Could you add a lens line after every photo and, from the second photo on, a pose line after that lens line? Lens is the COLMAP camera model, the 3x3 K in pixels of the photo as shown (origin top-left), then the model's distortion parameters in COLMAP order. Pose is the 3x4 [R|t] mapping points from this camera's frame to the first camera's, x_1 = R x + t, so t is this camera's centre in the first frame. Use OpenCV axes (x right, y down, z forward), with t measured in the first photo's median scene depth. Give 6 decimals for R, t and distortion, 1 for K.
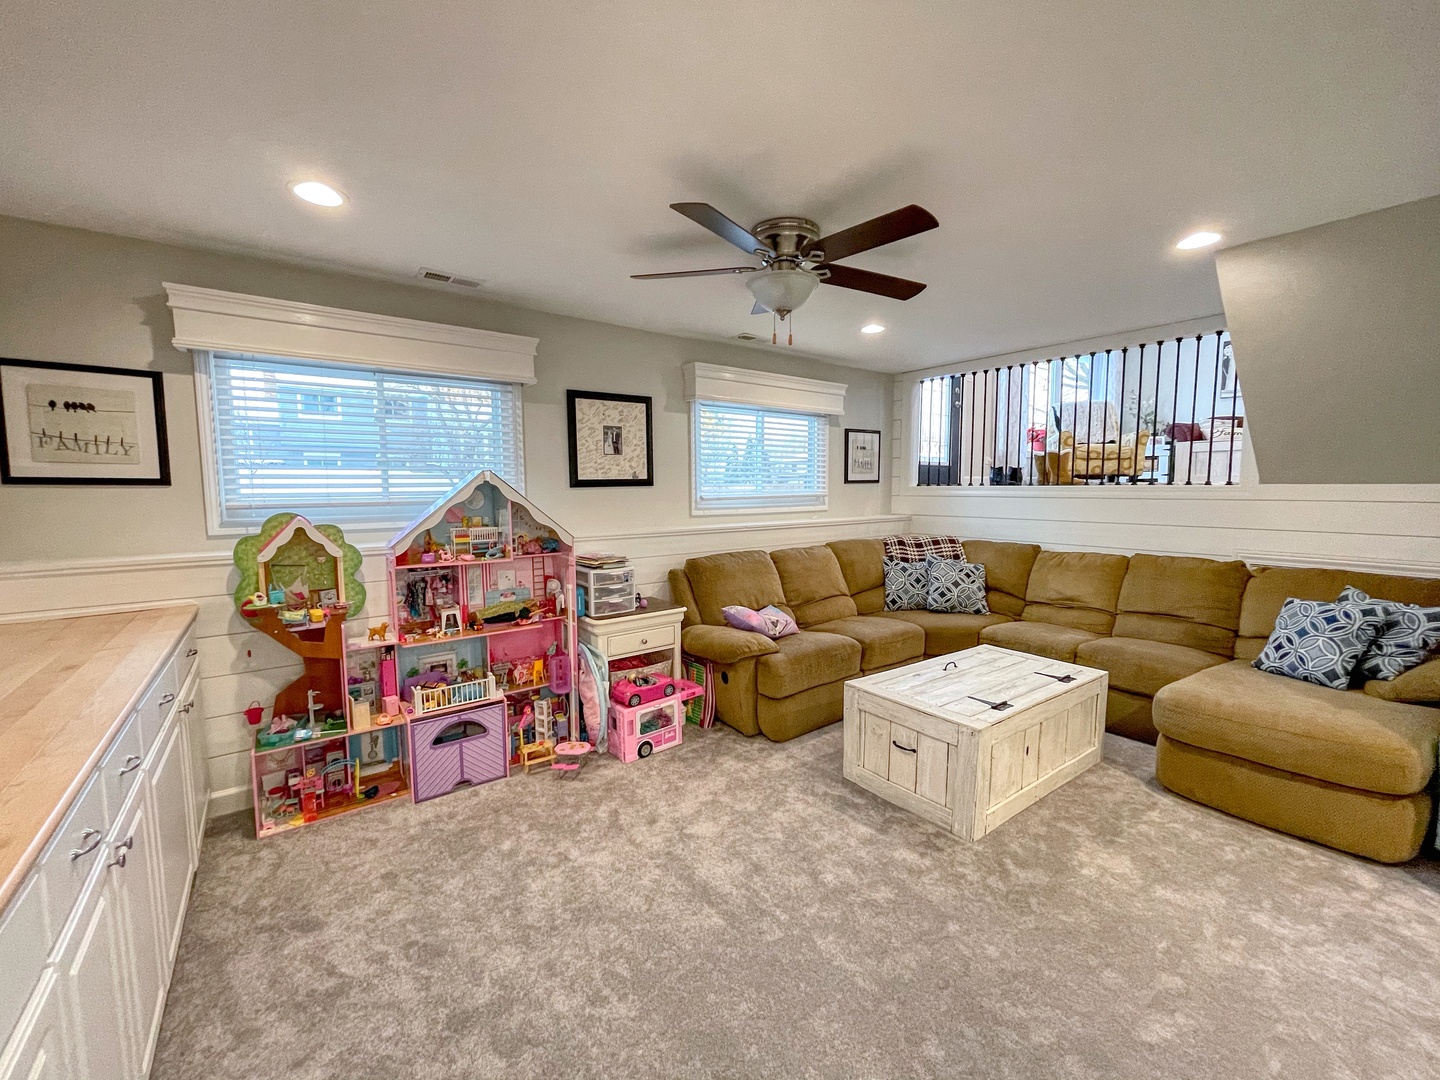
lens RADIAL K [[583.0, 0, 719.2], [0, 583.0, 537.4], [0, 0, 1]] dist [0.004906, -0.000011]
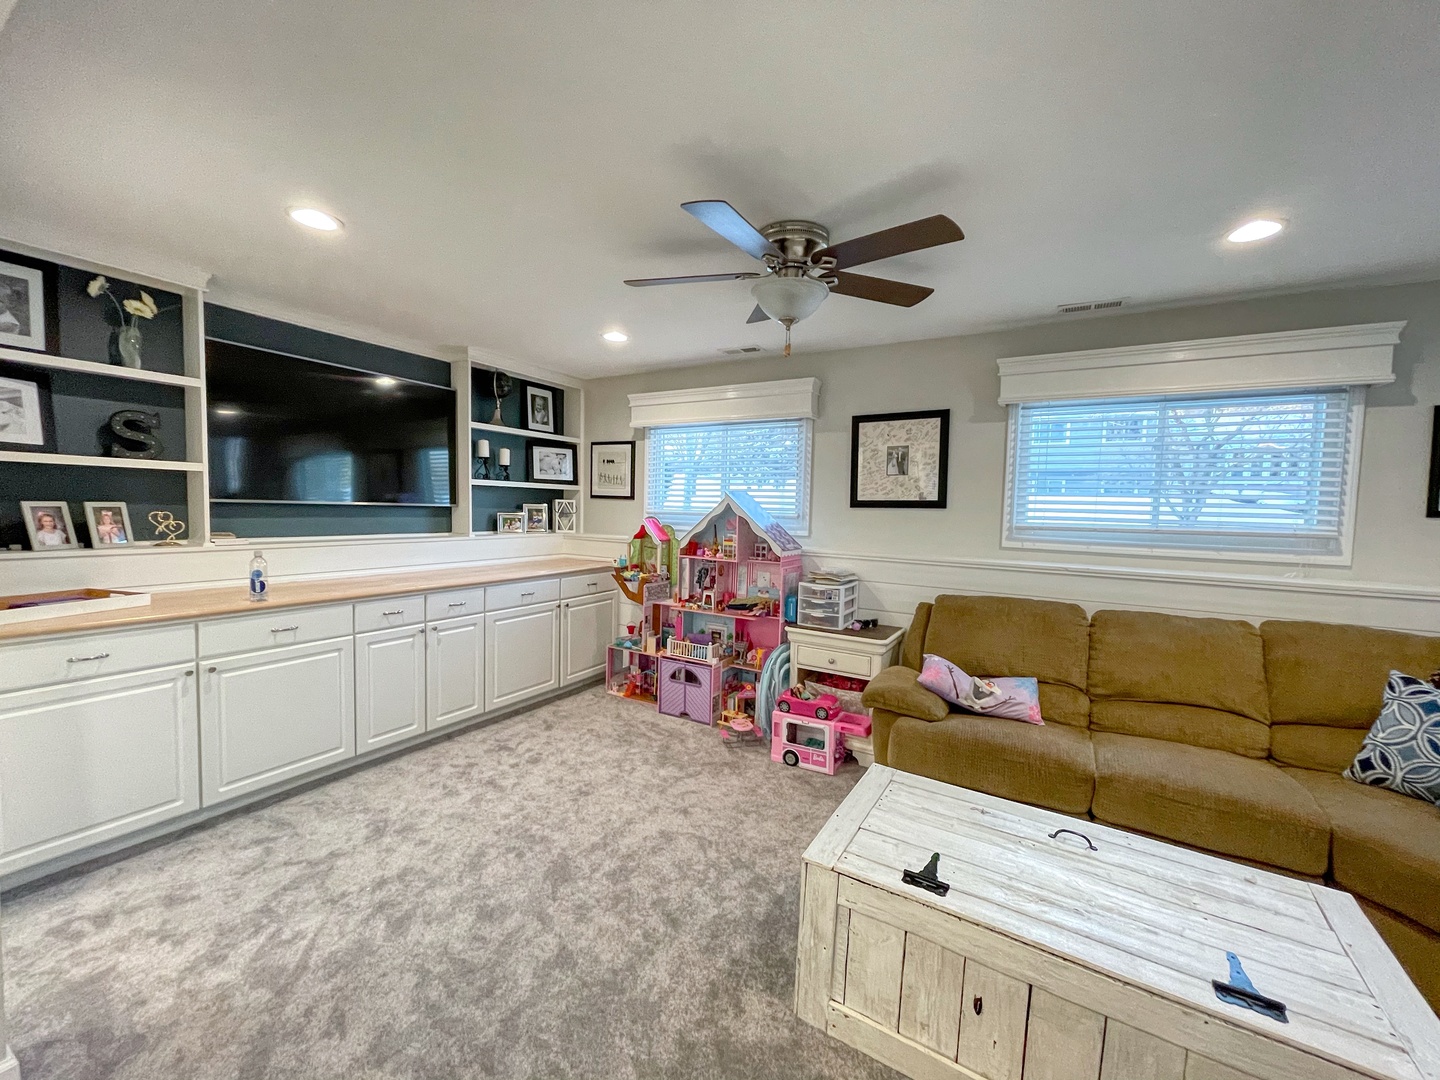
lens RADIAL K [[583.0, 0, 719.2], [0, 583.0, 537.4], [0, 0, 1]] dist [0.004906, -0.000011]
pose [[0.375934, 0.067277, -0.924201, 0.723811], [-0.108678, 0.993679, 0.028128, -0.040148], [0.920252, 0.089866, 0.380869, 0.431739]]
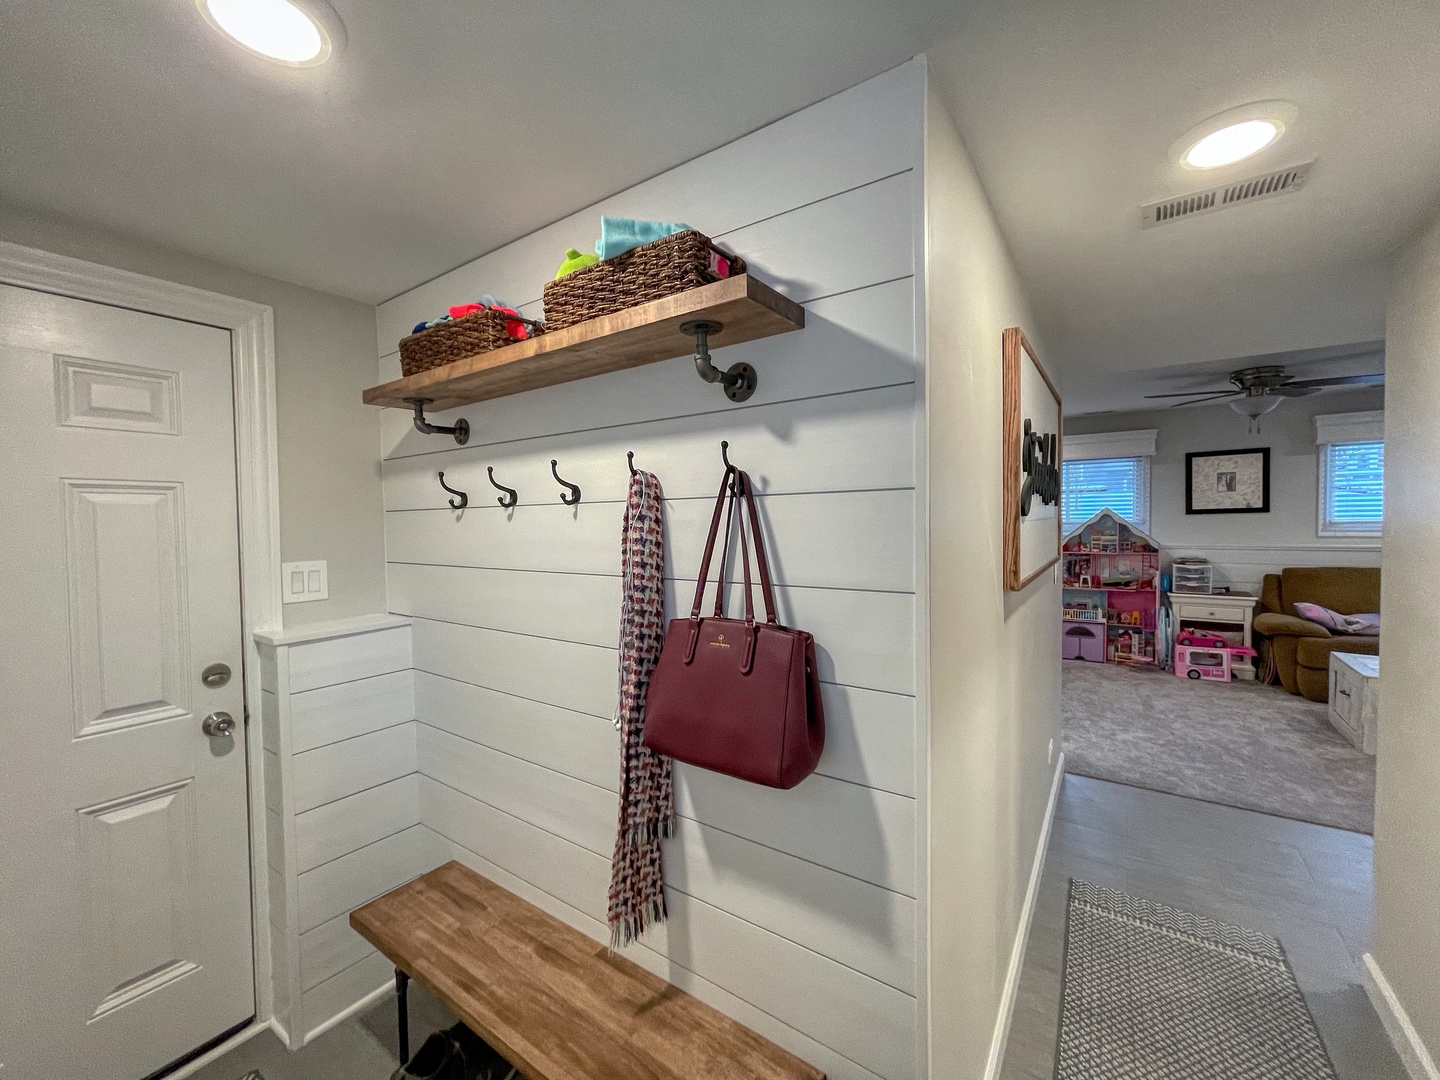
lens RADIAL K [[583.0, 0, 719.2], [0, 583.0, 537.4], [0, 0, 1]] dist [0.004906, -0.000011]
pose [[0.312520, 0.032303, -0.949362, 0.958828], [-0.069164, 0.997543, 0.011175, 0.050729], [0.947390, 0.062169, 0.313986, -0.767533]]
